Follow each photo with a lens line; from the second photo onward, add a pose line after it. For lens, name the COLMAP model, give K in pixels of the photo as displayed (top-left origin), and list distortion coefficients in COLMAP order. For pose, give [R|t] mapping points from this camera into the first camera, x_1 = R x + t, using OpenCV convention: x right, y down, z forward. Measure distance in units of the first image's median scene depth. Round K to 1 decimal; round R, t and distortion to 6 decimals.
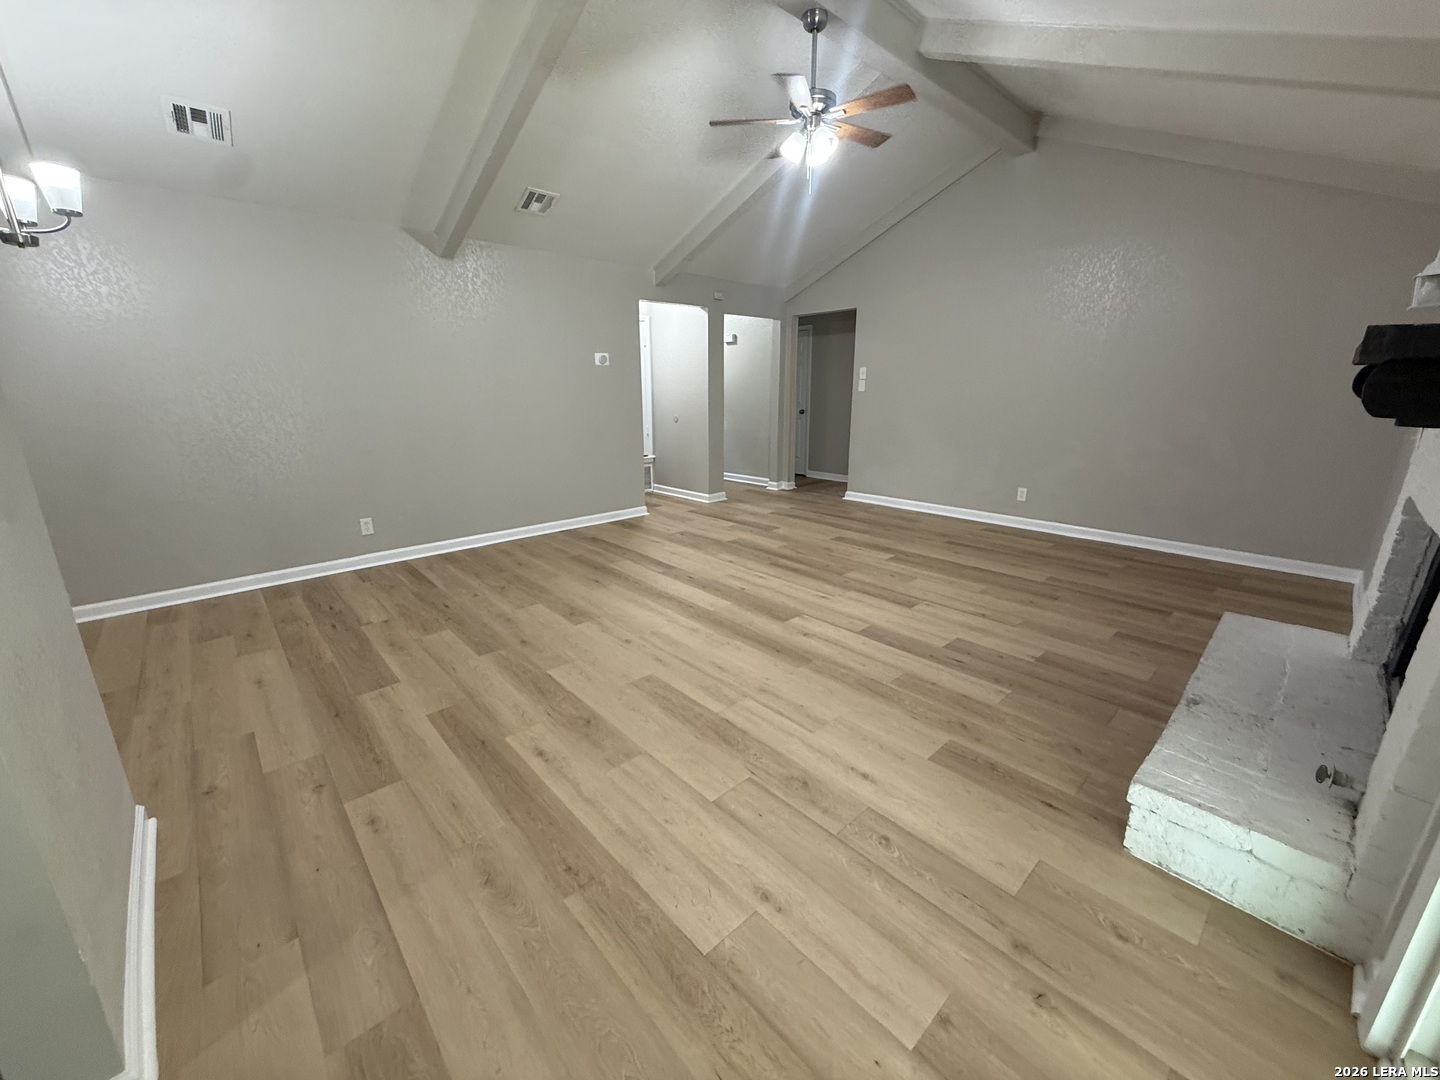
lens RADIAL K [[573.6, 0, 713.6], [0, 573.6, 541.2], [0, 0, 1]] dist [0.000845, 0.000097]
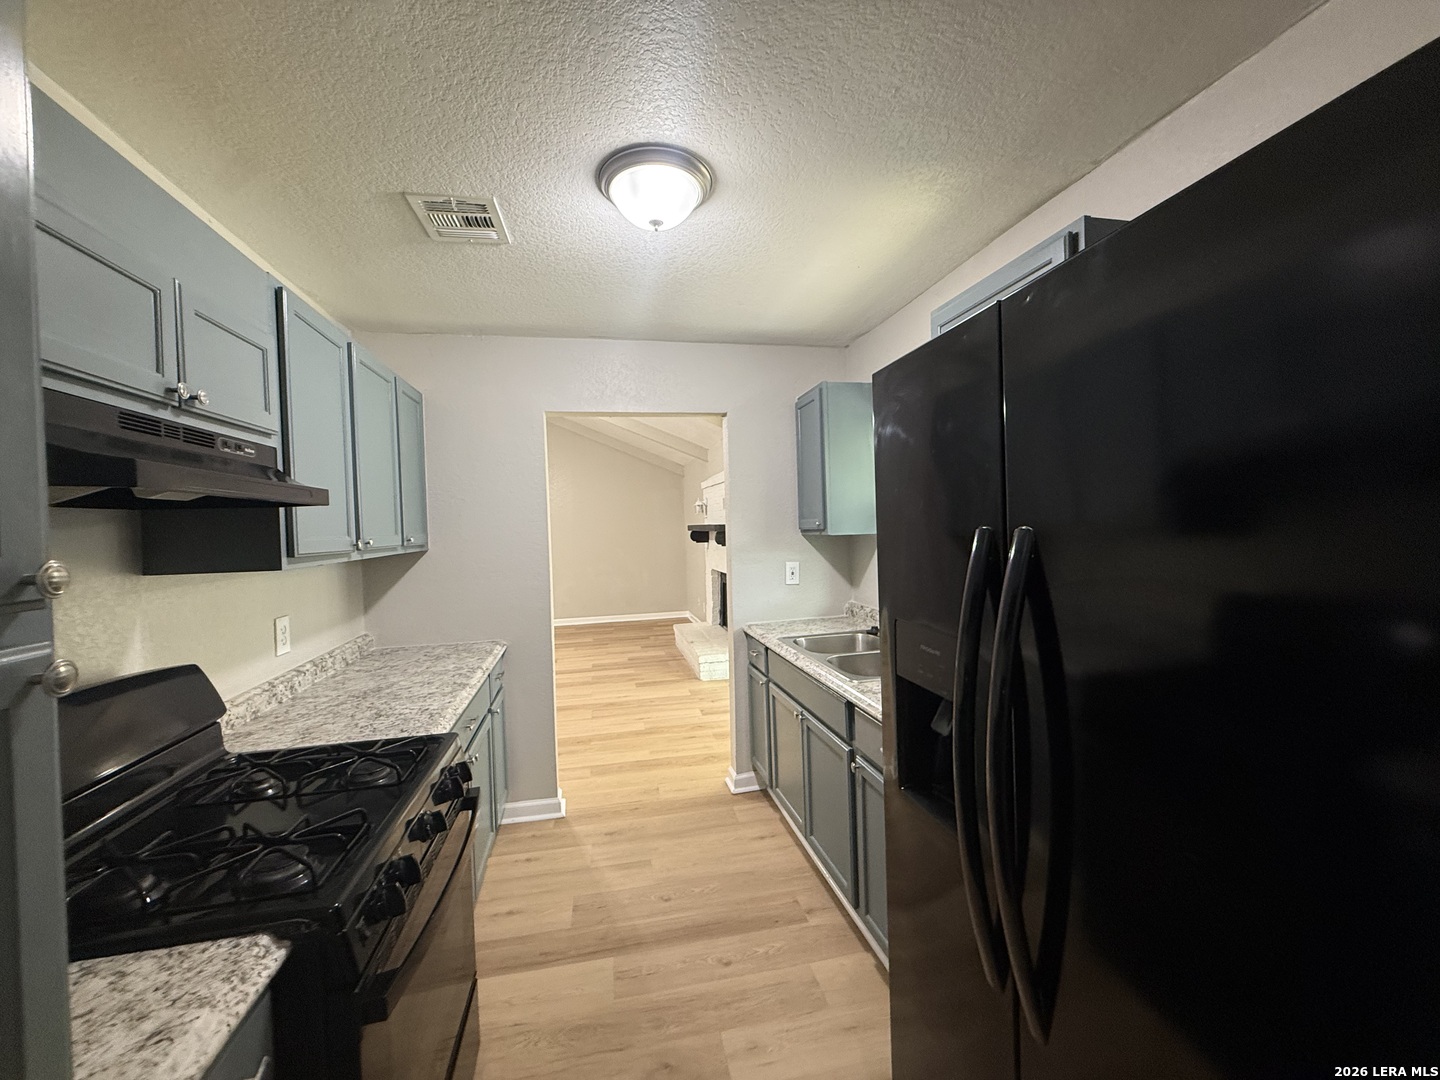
lens RADIAL K [[573.6, 0, 717.7], [0, 573.6, 539.6], [0, 0, 1]] dist [0.000845, 0.000097]
pose [[0.517787, -0.033942, 0.854836, -0.870200], [0.260291, 0.958092, -0.119620, 0.089515], [-0.814951, 0.284444, 0.504922, -0.404743]]
